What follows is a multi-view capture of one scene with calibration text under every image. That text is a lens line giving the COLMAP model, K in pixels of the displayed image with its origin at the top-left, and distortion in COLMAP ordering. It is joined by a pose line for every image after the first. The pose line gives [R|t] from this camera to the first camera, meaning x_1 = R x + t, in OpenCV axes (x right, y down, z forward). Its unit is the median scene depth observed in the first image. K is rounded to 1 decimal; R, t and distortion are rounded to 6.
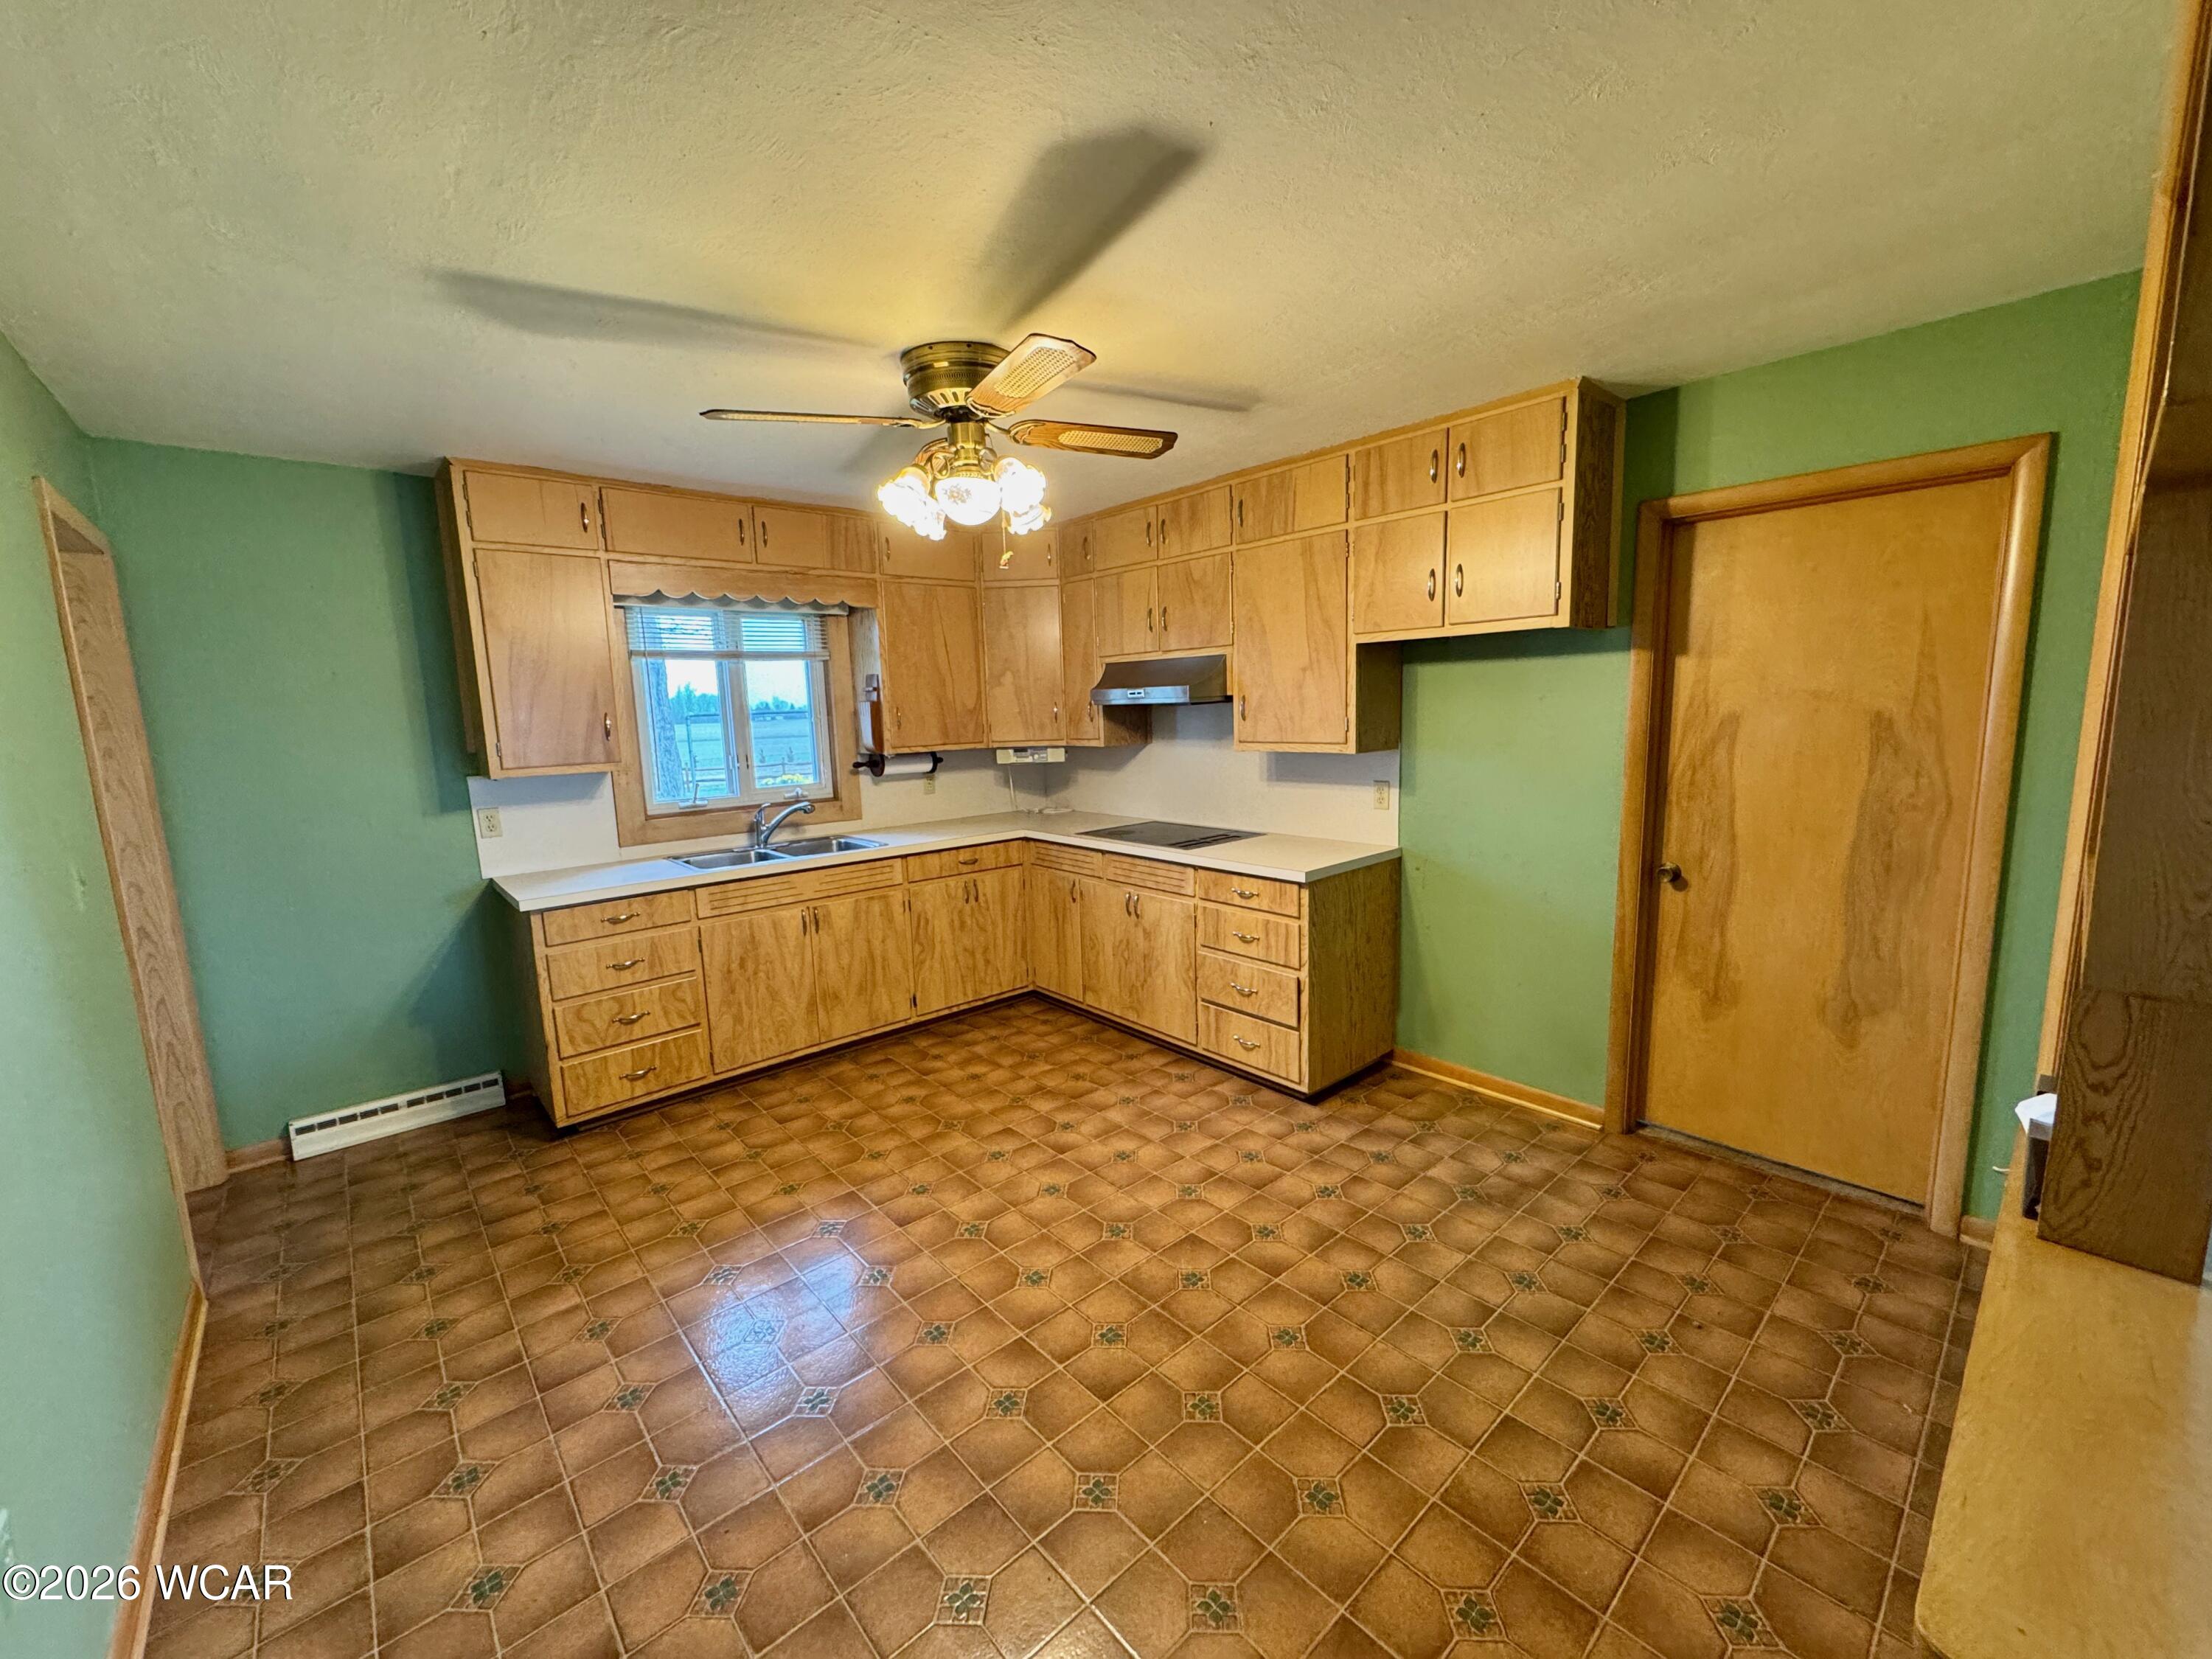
lens RADIAL K [[881.5, 0, 1105.0], [0, 881.5, 830.8], [0, 0, 1]] dist [-0.004075, 0.000387]
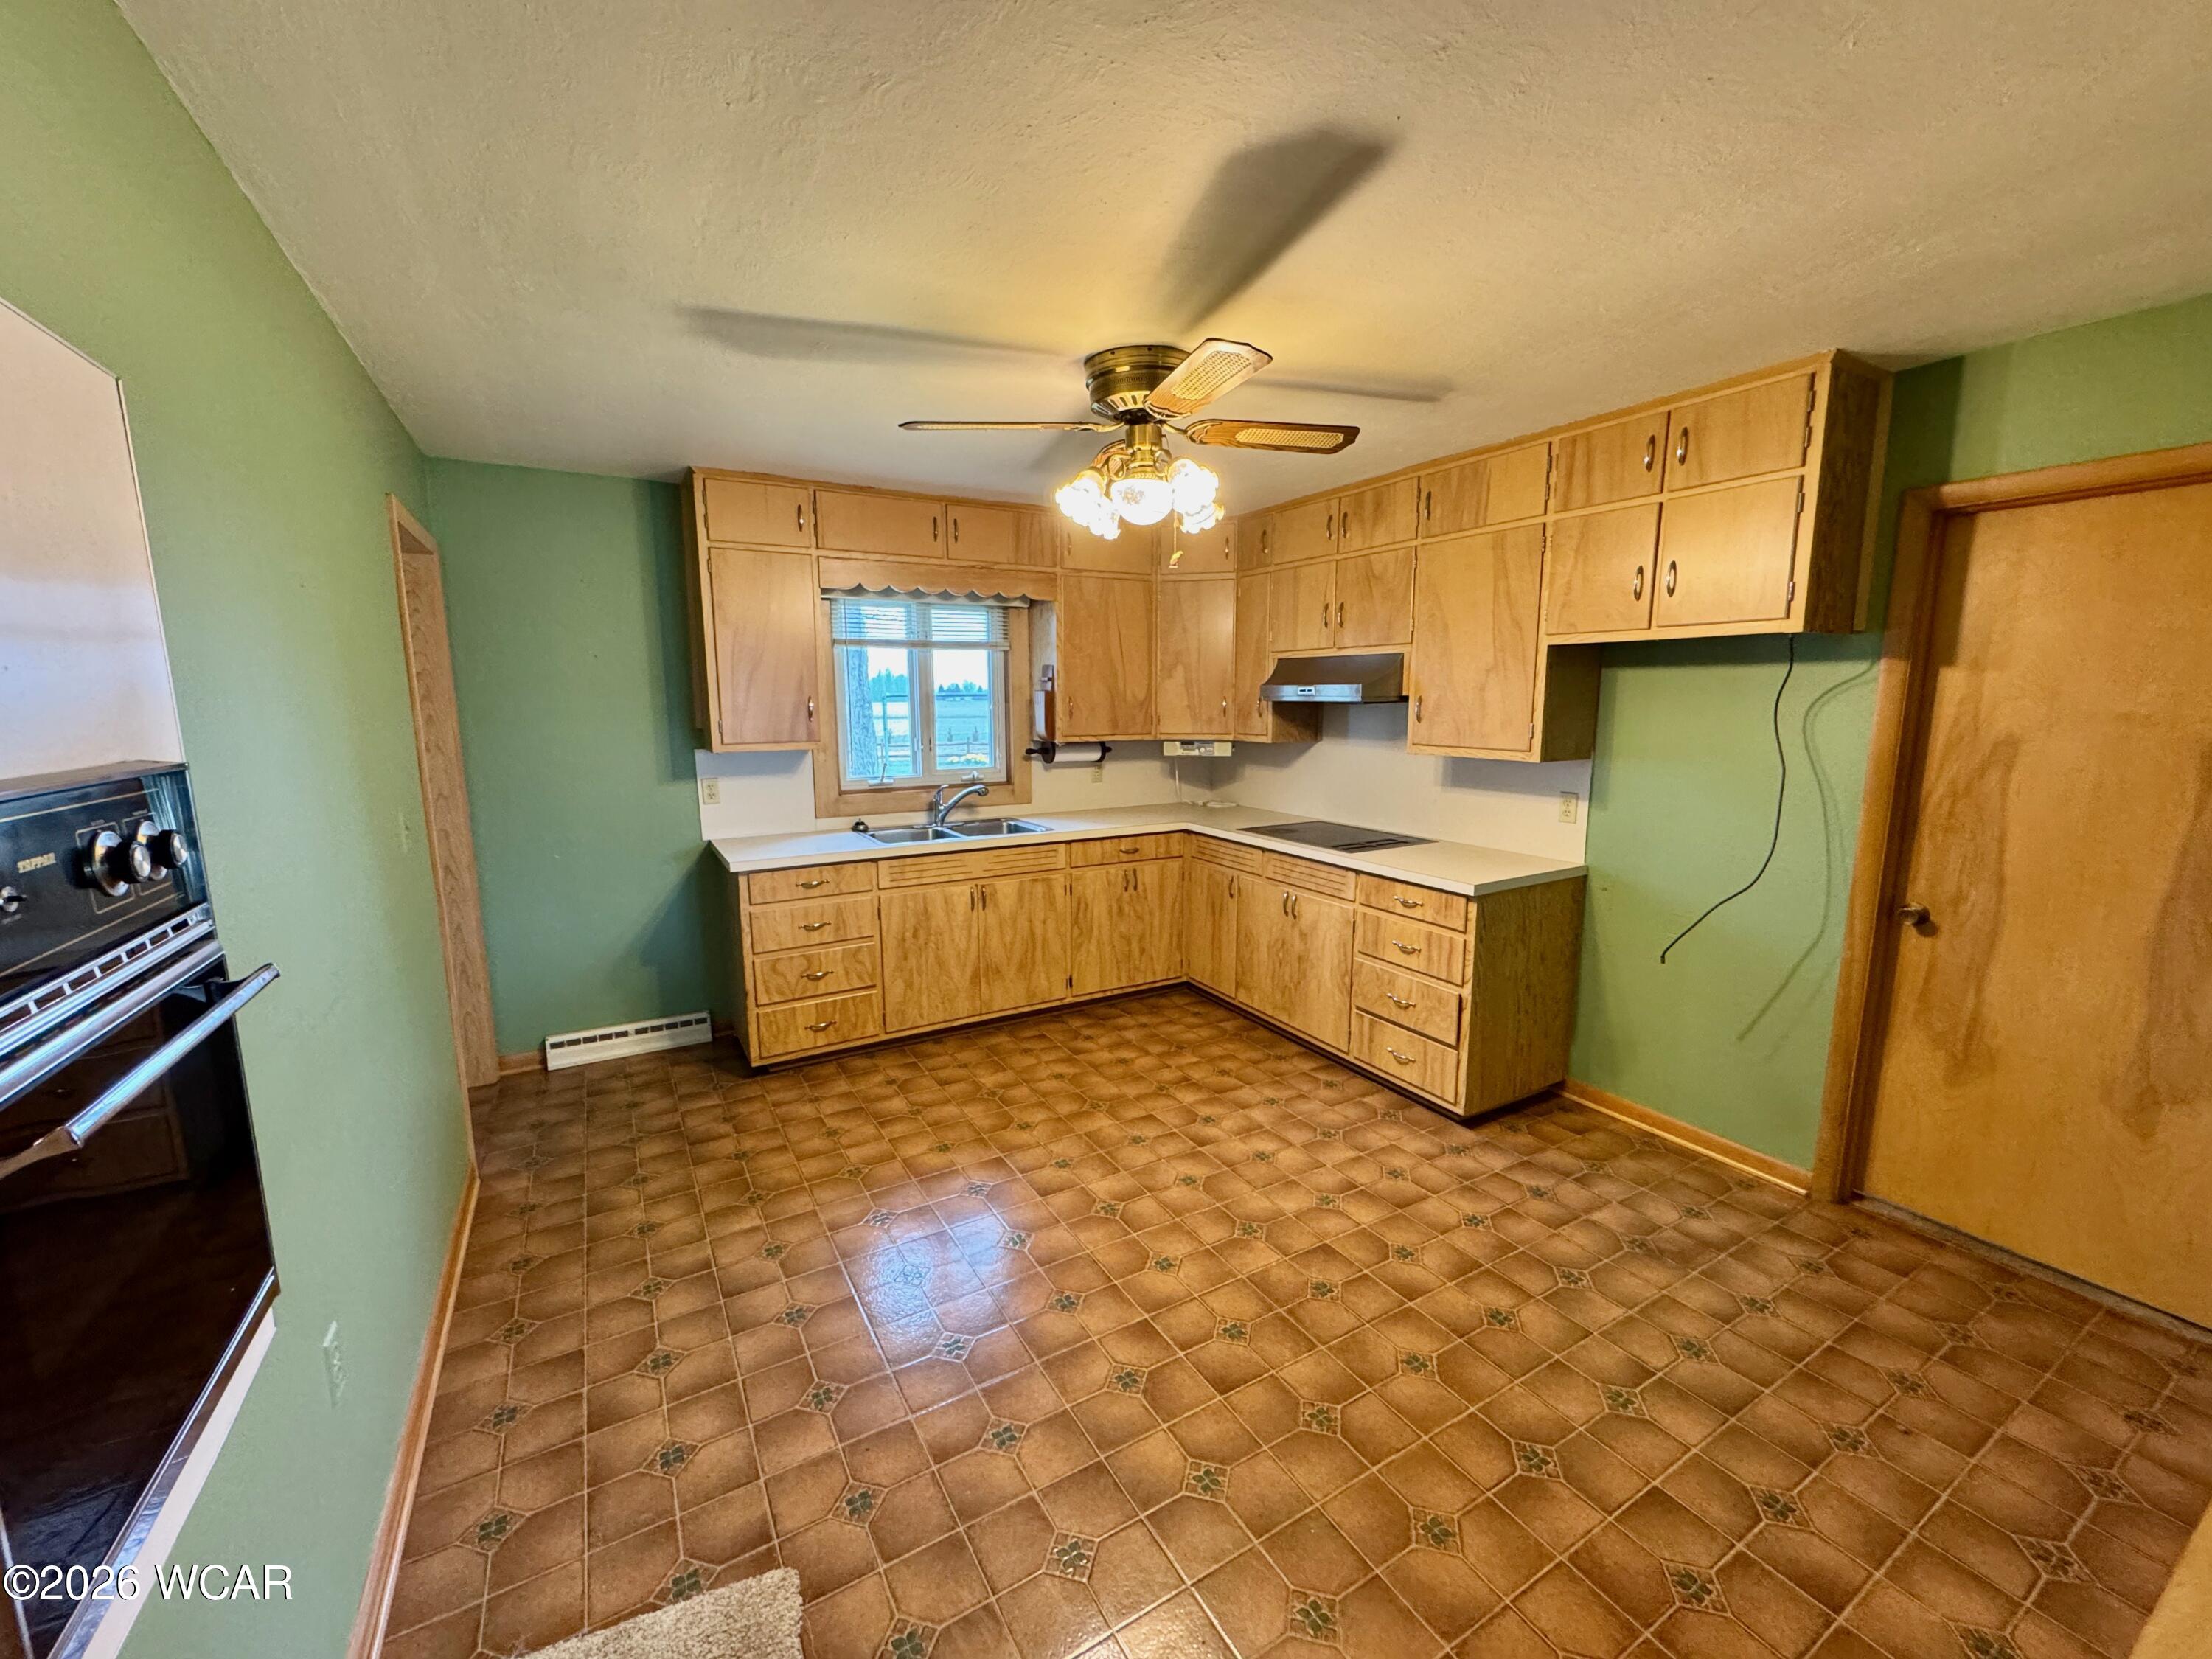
lens RADIAL K [[881.5, 0, 1104.2], [0, 881.5, 831.2], [0, 0, 1]] dist [-0.004075, 0.000387]
pose [[0.979705, 0.057379, -0.192059, 0.016874], [-0.054555, 0.998311, 0.019961, -0.009557], [0.192880, -0.009078, 0.981180, -0.011541]]
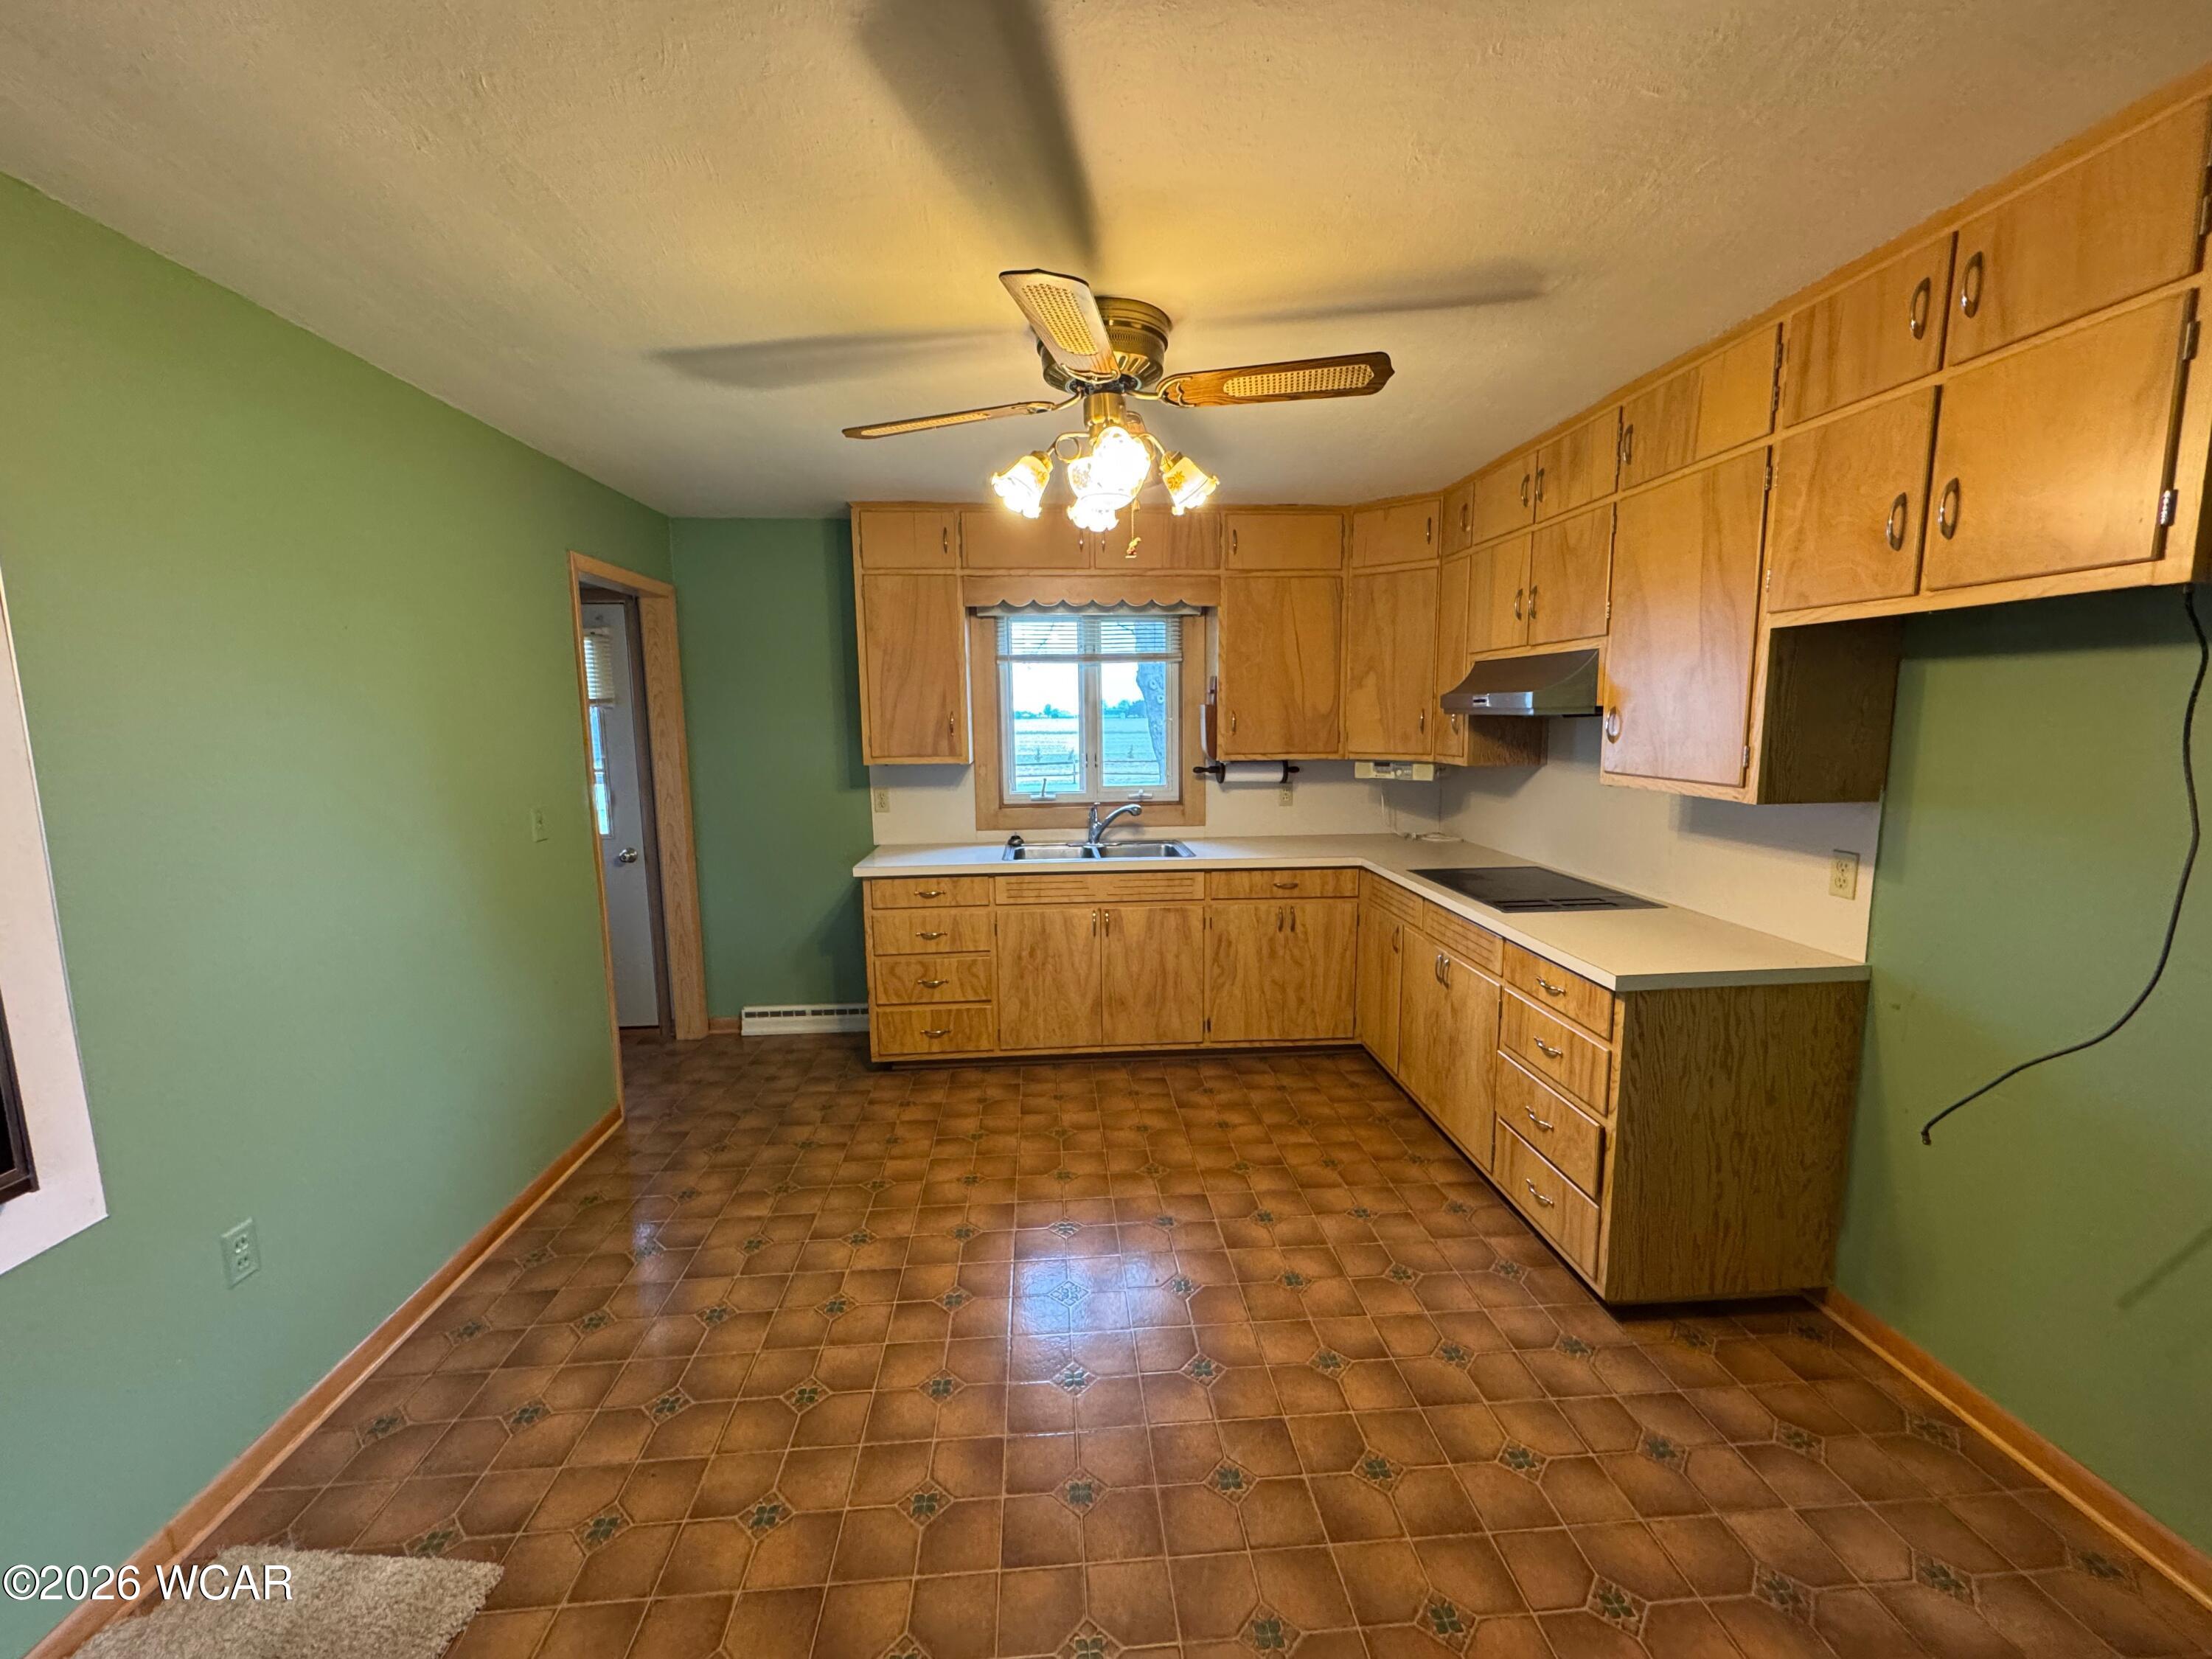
lens RADIAL K [[881.5, 0, 1103.3], [0, 881.5, 829.8], [0, 0, 1]] dist [-0.004075, 0.000387]
pose [[0.794232, 0.102880, -0.598842, 0.348335], [-0.100168, 0.994246, 0.037960, -0.055962], [0.599301, 0.029836, 0.799967, 0.264008]]
